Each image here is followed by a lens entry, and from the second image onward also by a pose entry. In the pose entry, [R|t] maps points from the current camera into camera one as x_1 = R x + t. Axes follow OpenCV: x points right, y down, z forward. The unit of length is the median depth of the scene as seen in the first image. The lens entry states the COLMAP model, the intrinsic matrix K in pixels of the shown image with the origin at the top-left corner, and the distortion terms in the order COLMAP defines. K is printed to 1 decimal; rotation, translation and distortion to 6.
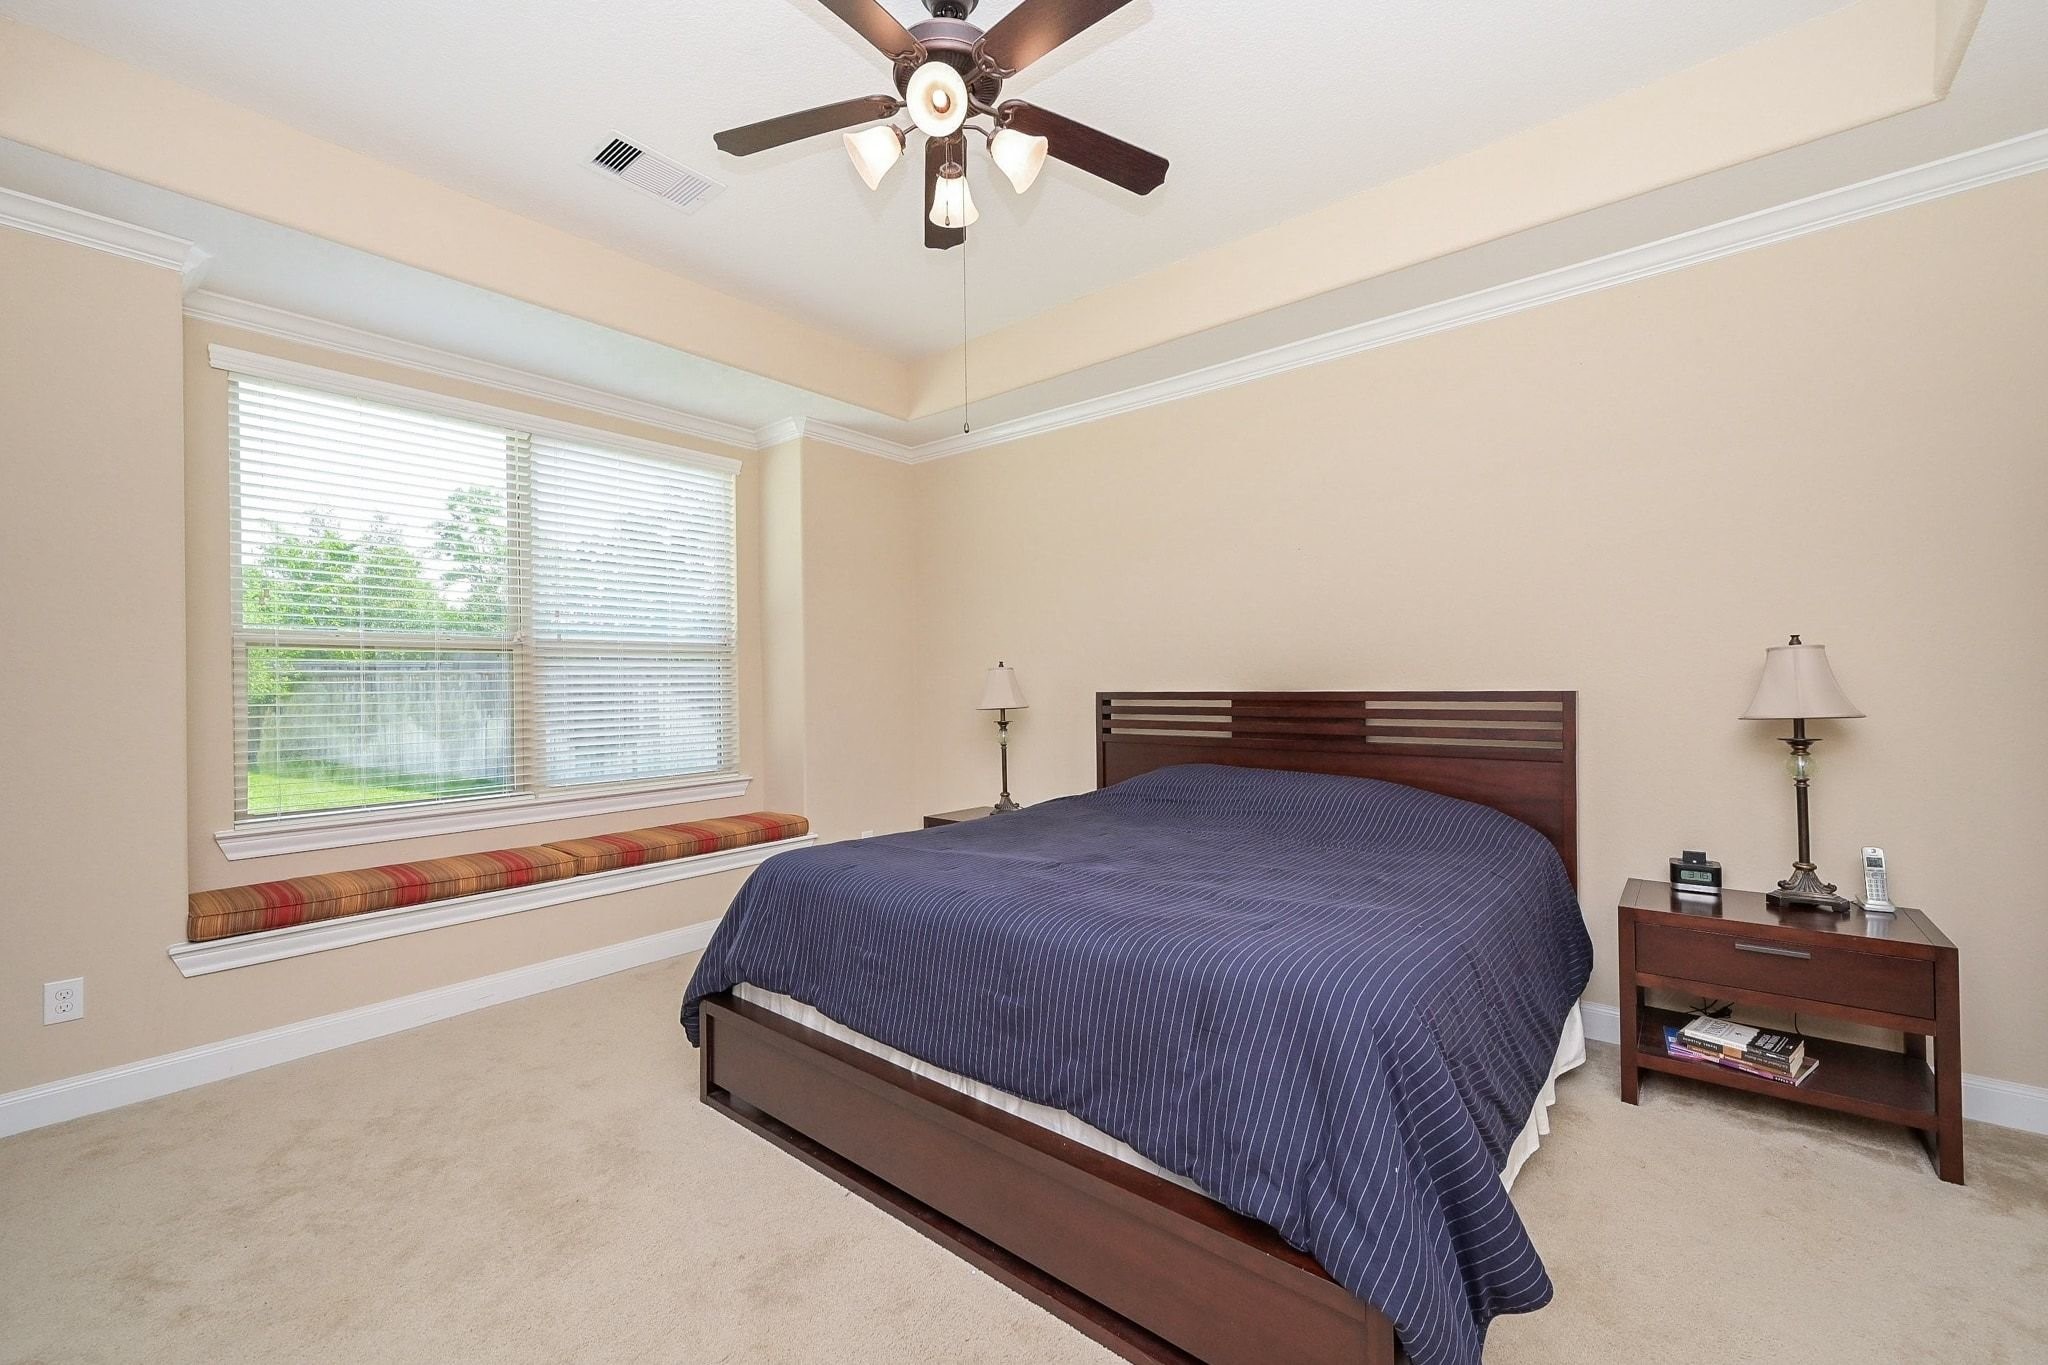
lens RADIAL K [[829.0, 0, 1024.1], [0, 829.0, 685.3], [0, 0, 1]] dist [-0.001749, -0.000097]
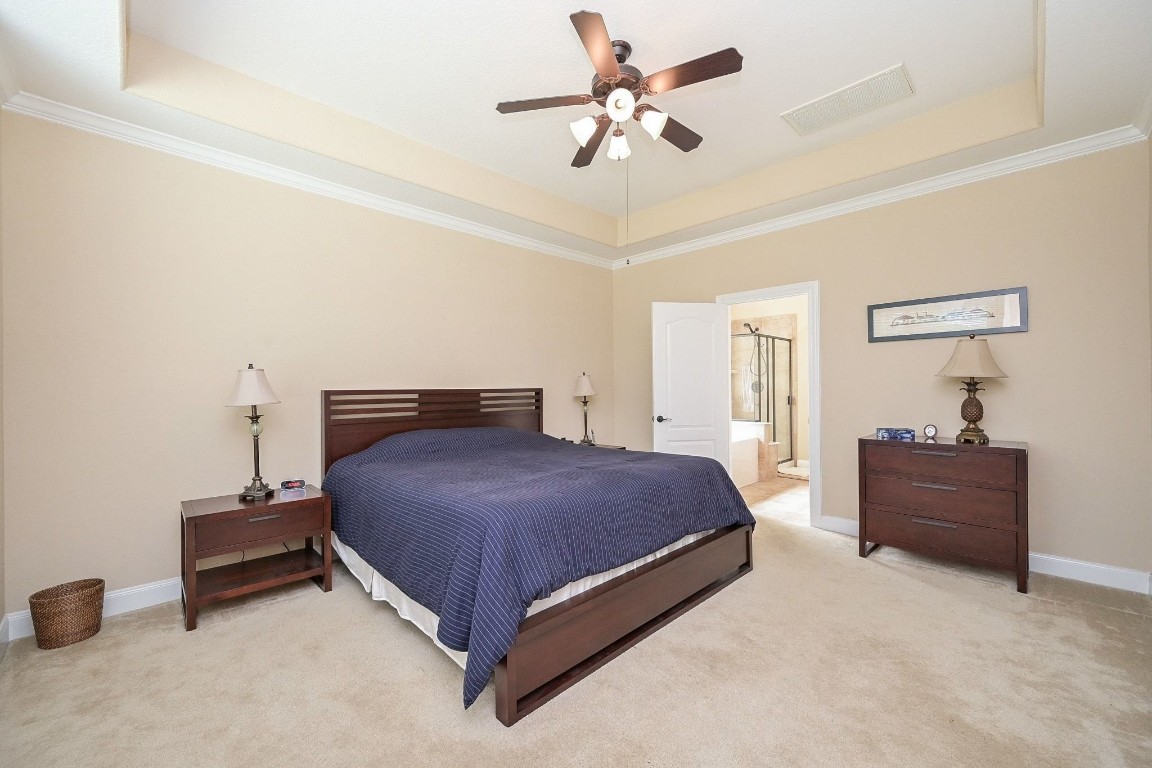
lens RADIAL K [[460.5, 0, 574.4], [0, 460.5, 385.8], [0, 0, 1]] dist [-0.001004, -0.000096]
pose [[0.095090, 0.008261, 0.995434, -0.710375], [0.001612, 0.999963, -0.008453, 0.009124], [-0.995467, 0.002409, 0.095073, 0.566773]]
